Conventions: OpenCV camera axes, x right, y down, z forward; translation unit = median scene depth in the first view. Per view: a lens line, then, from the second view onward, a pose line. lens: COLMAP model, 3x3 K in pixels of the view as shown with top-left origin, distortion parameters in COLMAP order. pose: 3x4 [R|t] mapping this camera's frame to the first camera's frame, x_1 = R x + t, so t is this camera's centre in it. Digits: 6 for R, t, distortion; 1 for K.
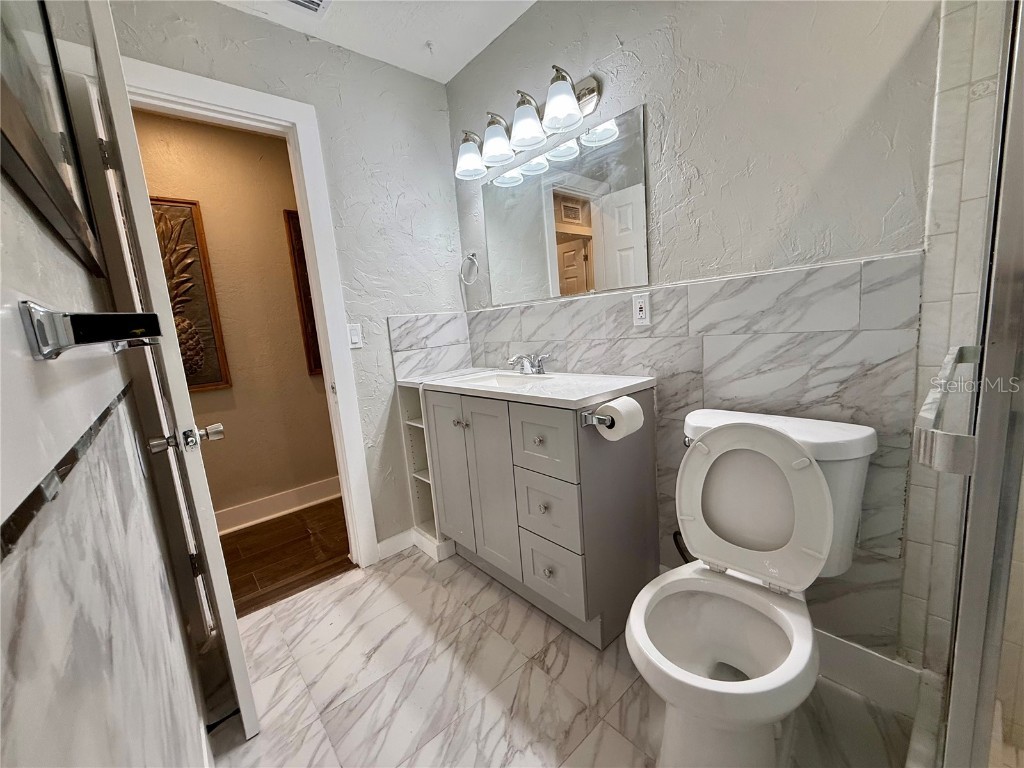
lens RADIAL K [[407.7, 0, 508.6], [0, 407.7, 384.7], [0, 0, 1]] dist [-0.000673, -0.000016]
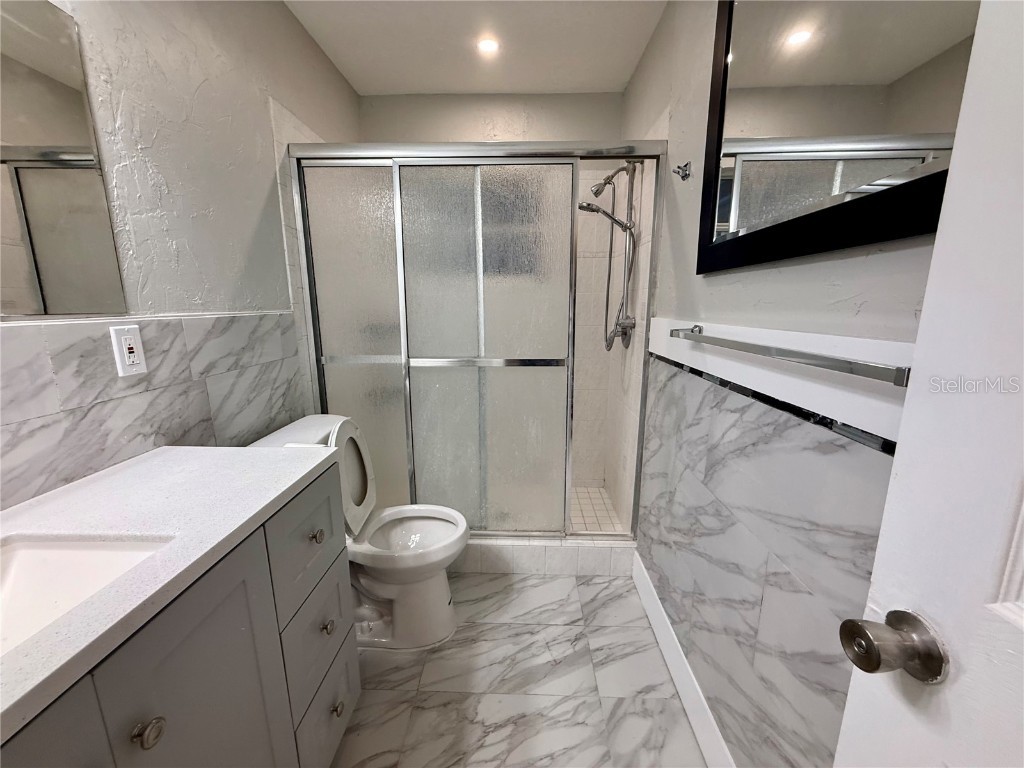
lens RADIAL K [[407.7, 0, 508.6], [0, 407.7, 384.7], [0, 0, 1]] dist [-0.000673, -0.000016]
pose [[-0.730915, -0.049385, 0.680679, -0.571138], [0.164735, 0.955120, 0.246189, -0.202667], [-0.662288, 0.292075, -0.689976, 1.117507]]
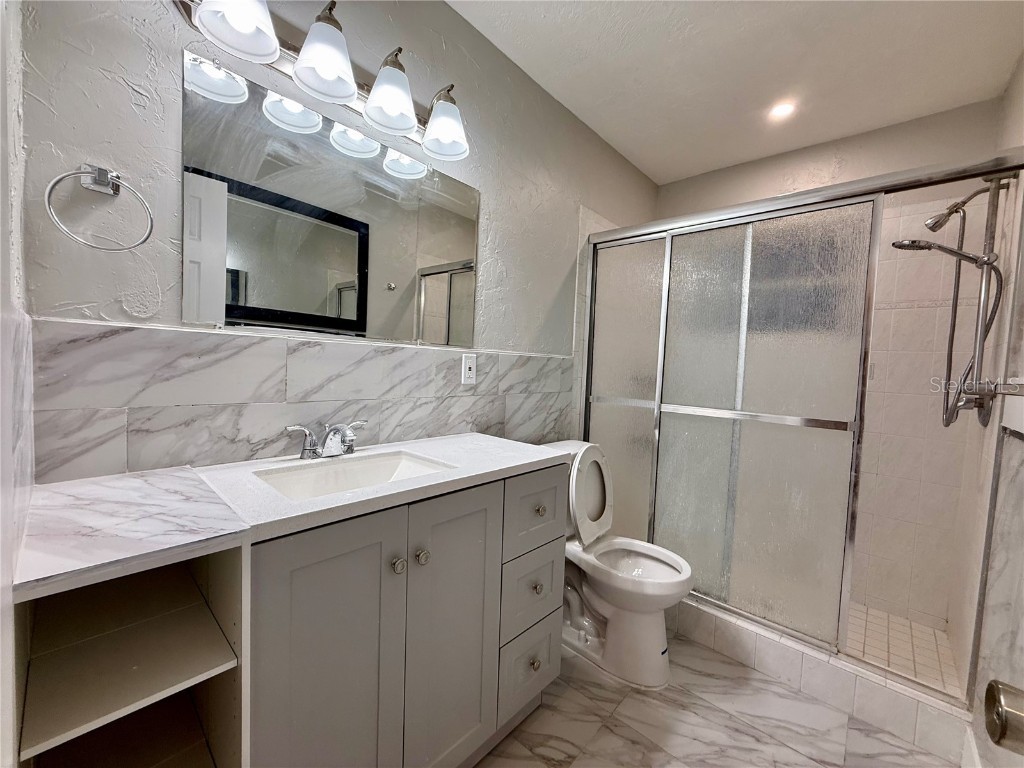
lens RADIAL K [[407.7, 0, 508.6], [0, 407.7, 384.7], [0, 0, 1]] dist [-0.000673, -0.000016]
pose [[-0.115496, 0.029362, 0.992874, -0.768630], [0.115181, 0.993216, -0.015974, -0.121876], [-0.986607, 0.112515, -0.118095, 1.081944]]
